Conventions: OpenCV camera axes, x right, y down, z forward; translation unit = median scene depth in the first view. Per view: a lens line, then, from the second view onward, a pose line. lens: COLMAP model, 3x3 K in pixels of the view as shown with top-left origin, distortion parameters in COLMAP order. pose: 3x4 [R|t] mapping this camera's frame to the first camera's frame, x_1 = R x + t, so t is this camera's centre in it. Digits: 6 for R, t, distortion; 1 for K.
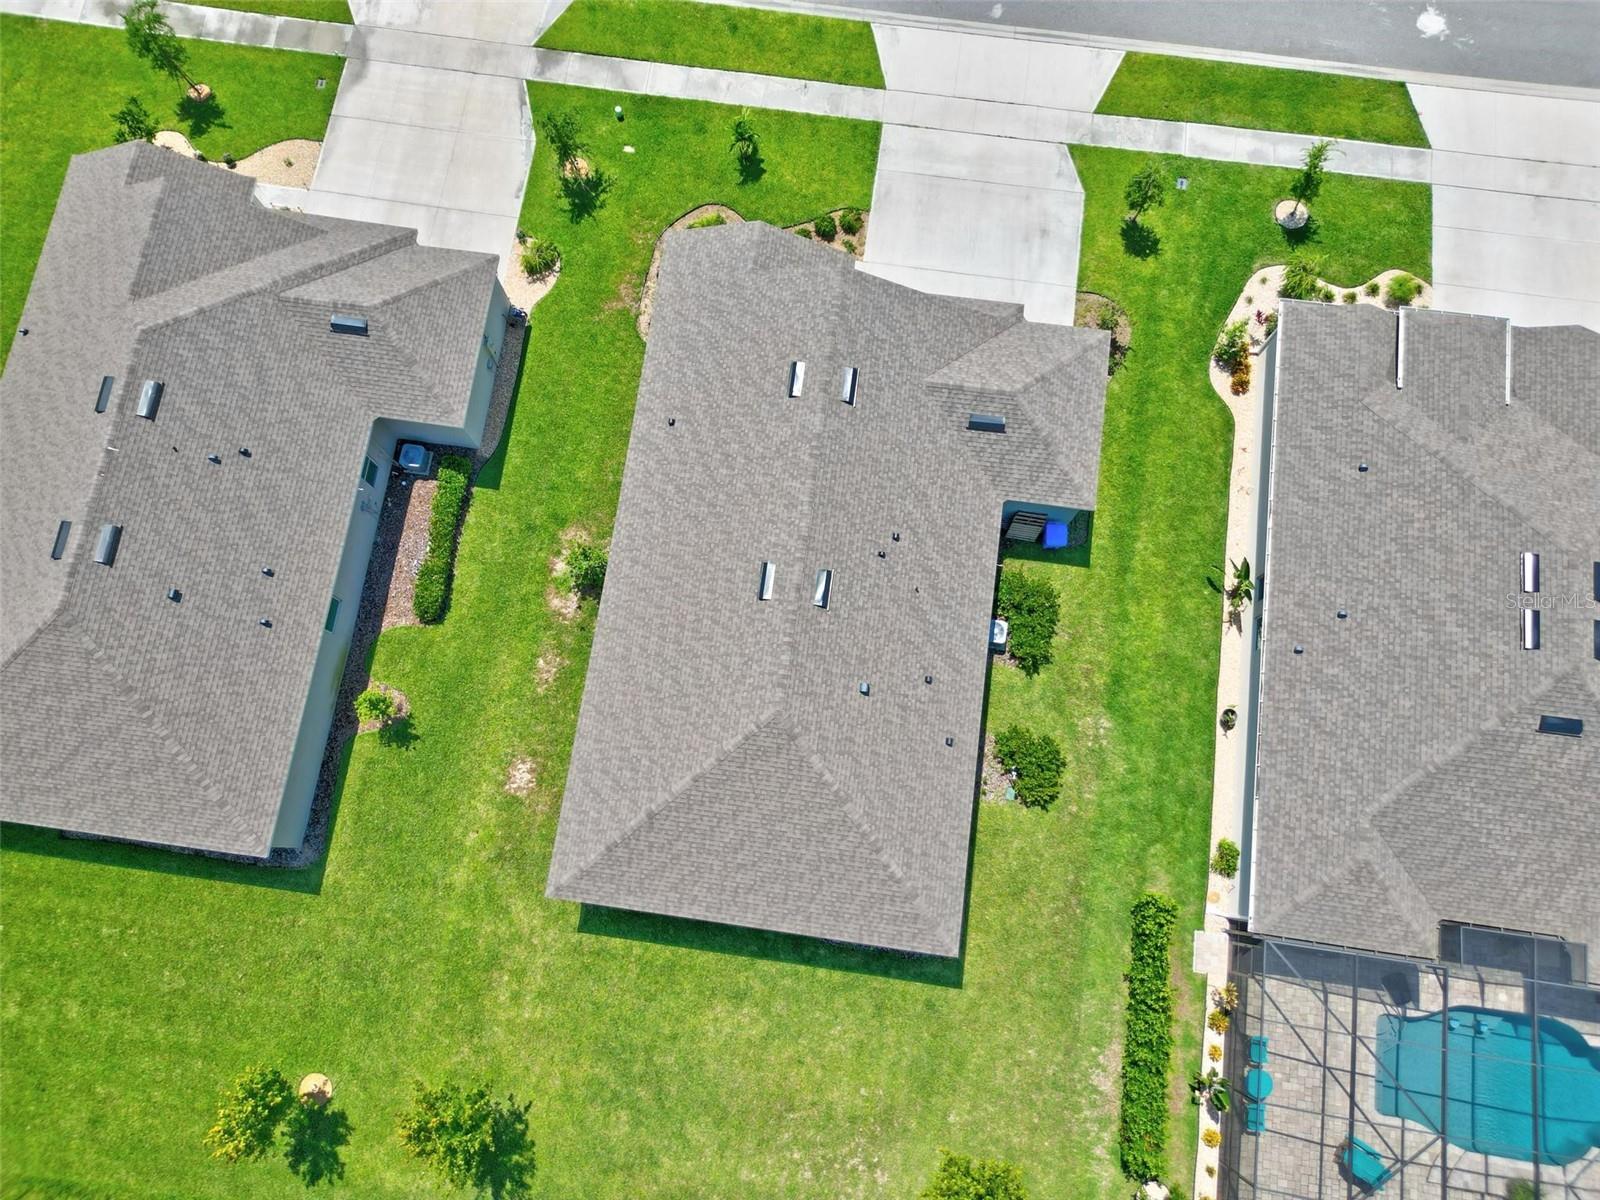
lens RADIAL K [[1135.2, 0, 799.4], [0, 1135.2, 602.0], [0, 0, 1]] dist [0.063574, -0.067304]
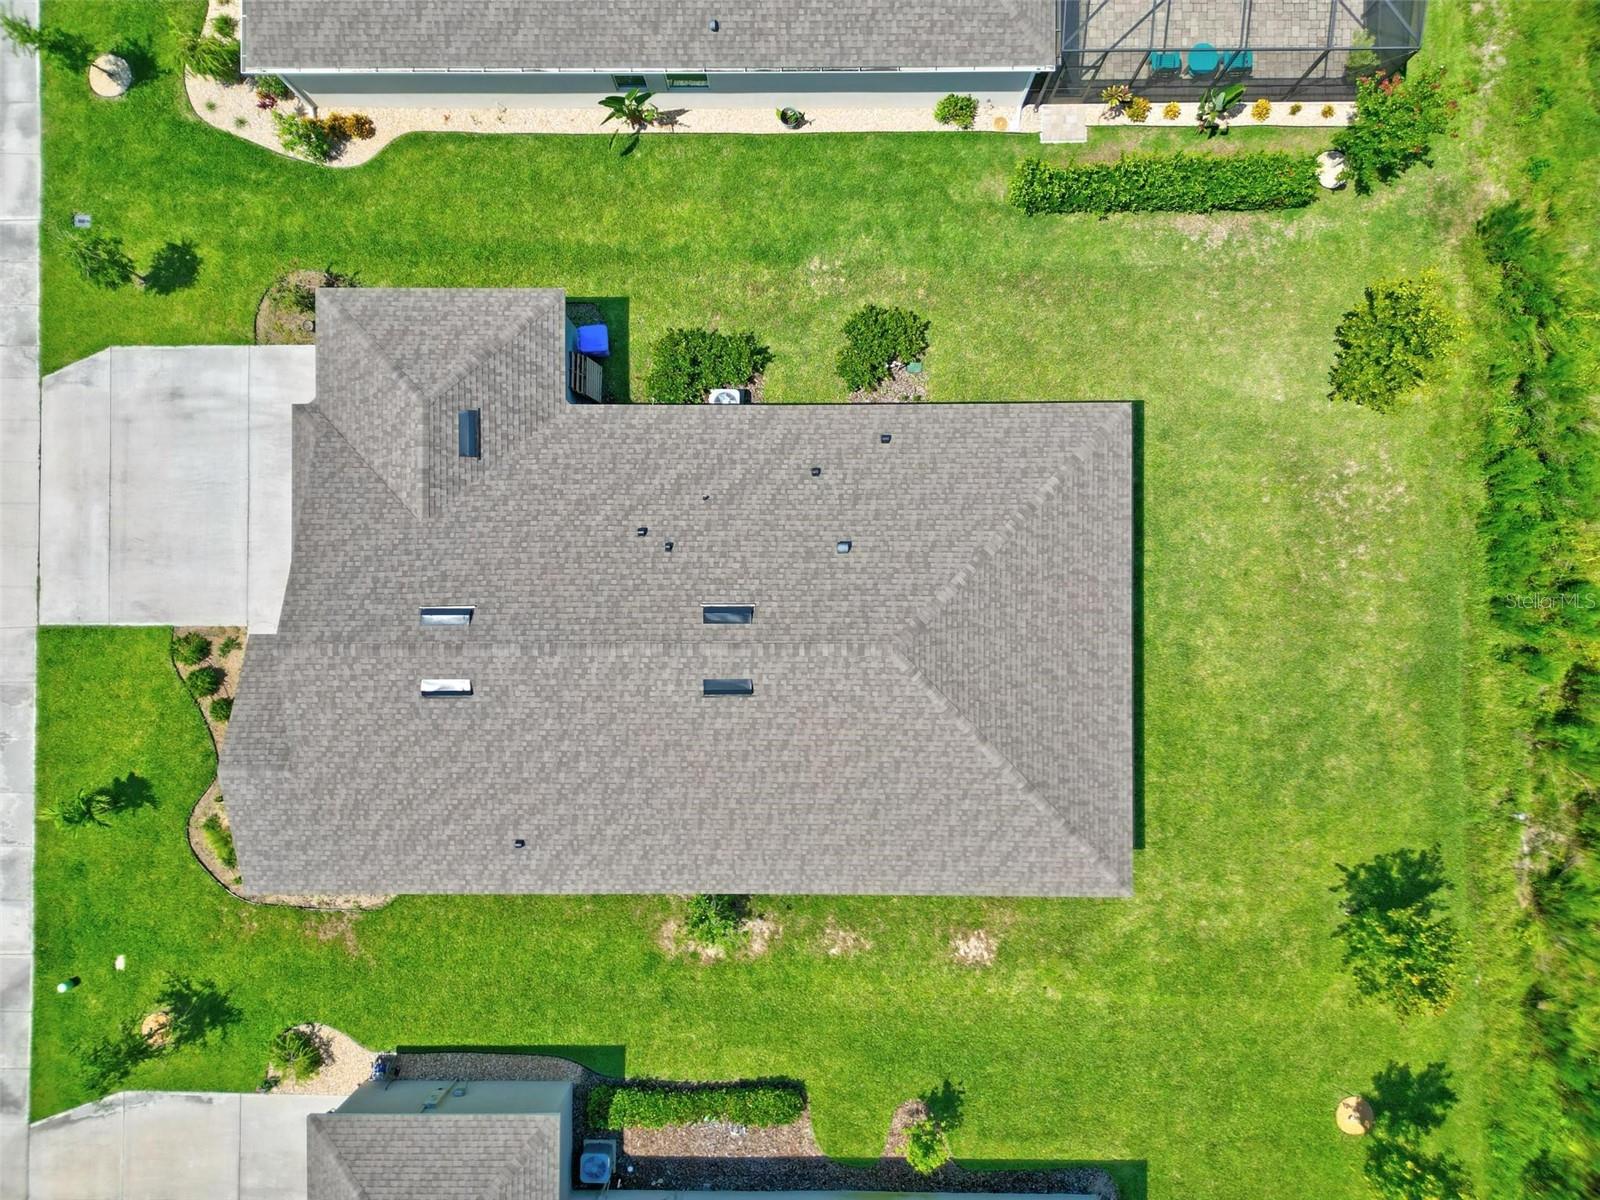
lens RADIAL K [[1128.8, 0, 799.7], [0, 1128.8, 605.6], [0, 0, 1]] dist [0.051665, -0.046142]
pose [[-0.136018, -0.990441, 0.022936, 0.002404], [0.968028, -0.127944, 0.215759, -0.117493], [-0.210762, 0.051550, 0.976177, 0.206000]]
